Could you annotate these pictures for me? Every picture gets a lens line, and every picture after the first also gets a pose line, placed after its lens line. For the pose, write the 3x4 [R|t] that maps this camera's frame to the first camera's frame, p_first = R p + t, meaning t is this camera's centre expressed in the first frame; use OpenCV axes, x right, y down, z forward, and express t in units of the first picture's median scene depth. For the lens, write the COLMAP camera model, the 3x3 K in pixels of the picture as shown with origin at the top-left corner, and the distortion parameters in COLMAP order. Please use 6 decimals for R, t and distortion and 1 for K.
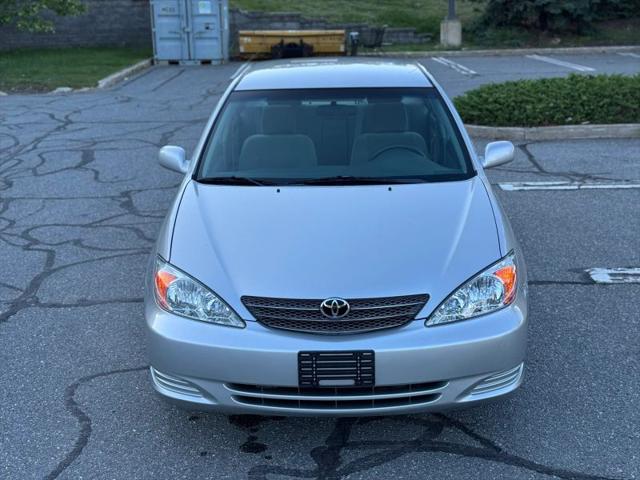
lens RADIAL K [[893.5, 0, 320.0], [0, 893.5, 240.0], [0, 0, 1]] dist [0.237780, -0.504118]
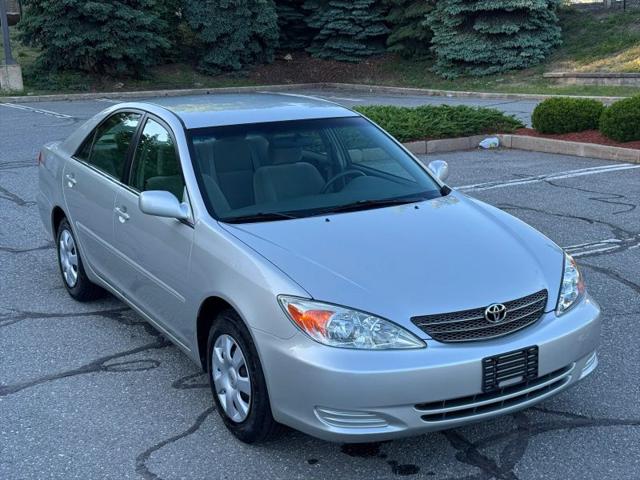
lens RADIAL K [[893.5, 0, 320.0], [0, 893.5, 240.0], [0, 0, 1]] dist [0.237780, -0.504118]
pose [[0.852662, -0.119891, 0.508520, -0.685654], [0.144486, 0.989466, -0.008986, -0.030114], [-0.502086, 0.081136, 0.861003, 0.170145]]
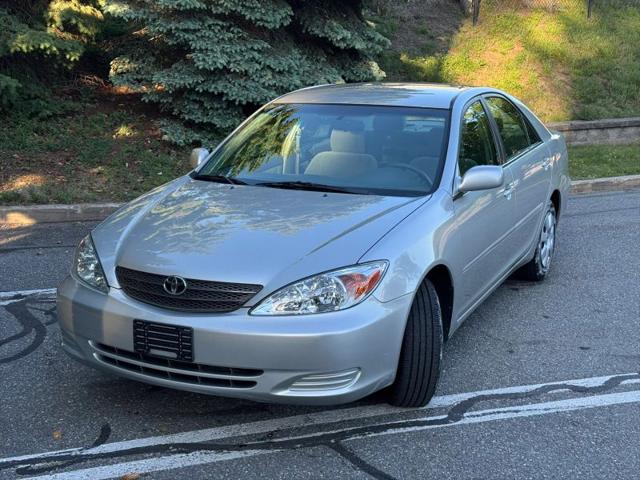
lens RADIAL K [[893.5, 0, 320.0], [0, 893.5, 240.0], [0, 0, 1]] dist [0.237780, -0.504118]
pose [[0.896612, 0.110997, -0.428681, 0.619479], [-0.128591, 0.991623, -0.012198, 0.012972], [0.423736, 0.066061, 0.903373, 0.093988]]
